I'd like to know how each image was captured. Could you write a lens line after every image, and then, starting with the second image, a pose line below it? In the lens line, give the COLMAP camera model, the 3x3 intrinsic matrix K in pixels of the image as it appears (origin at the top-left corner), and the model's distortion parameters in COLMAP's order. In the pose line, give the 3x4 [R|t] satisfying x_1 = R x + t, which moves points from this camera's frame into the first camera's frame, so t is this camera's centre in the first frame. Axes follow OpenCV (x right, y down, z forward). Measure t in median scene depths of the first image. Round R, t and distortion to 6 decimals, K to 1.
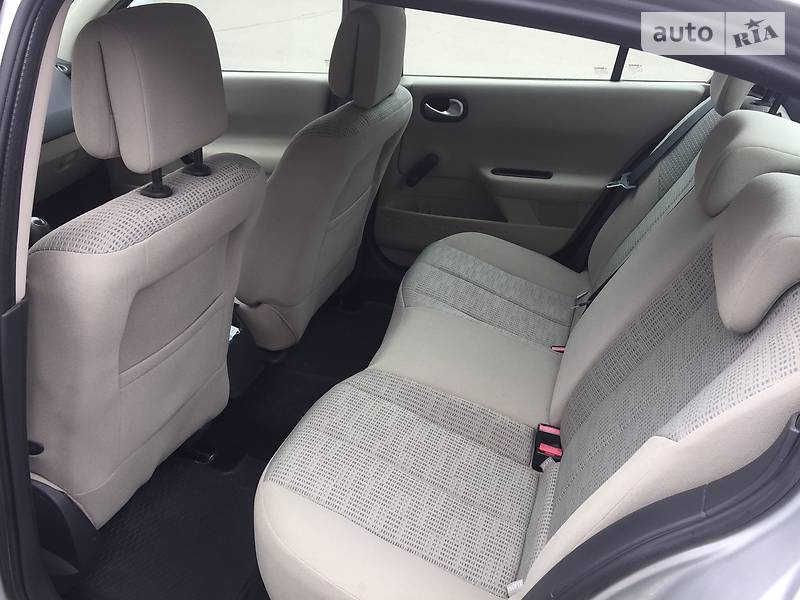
lens RADIAL K [[684.9, 0, 400.2], [0, 684.9, 304.2], [0, 0, 1]] dist [0.086514, -0.120784]
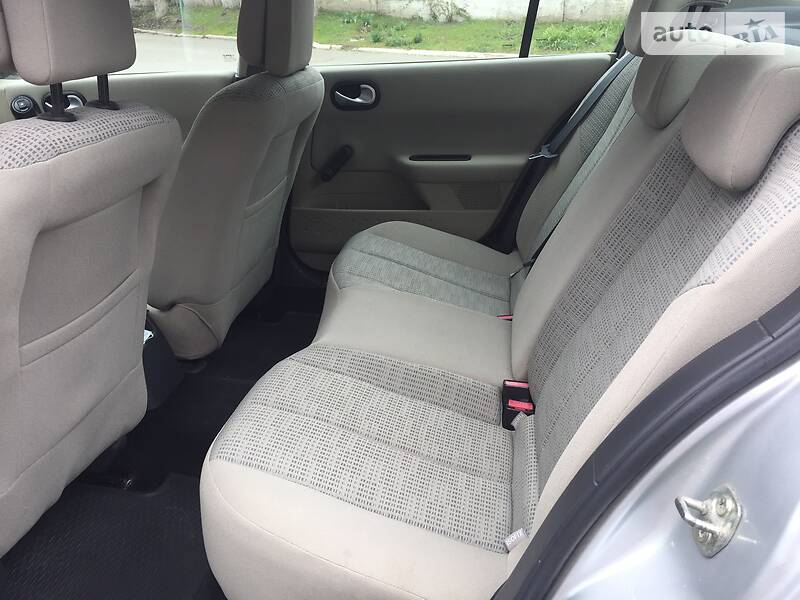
lens RADIAL K [[684.9, 0, 400.2], [0, 684.9, 304.2], [0, 0, 1]] dist [0.086514, -0.120784]
pose [[0.984345, -0.084127, 0.154880, -0.061711], [0.098253, 0.991445, -0.085923, 0.120041], [-0.146327, 0.099795, 0.984190, 0.086400]]
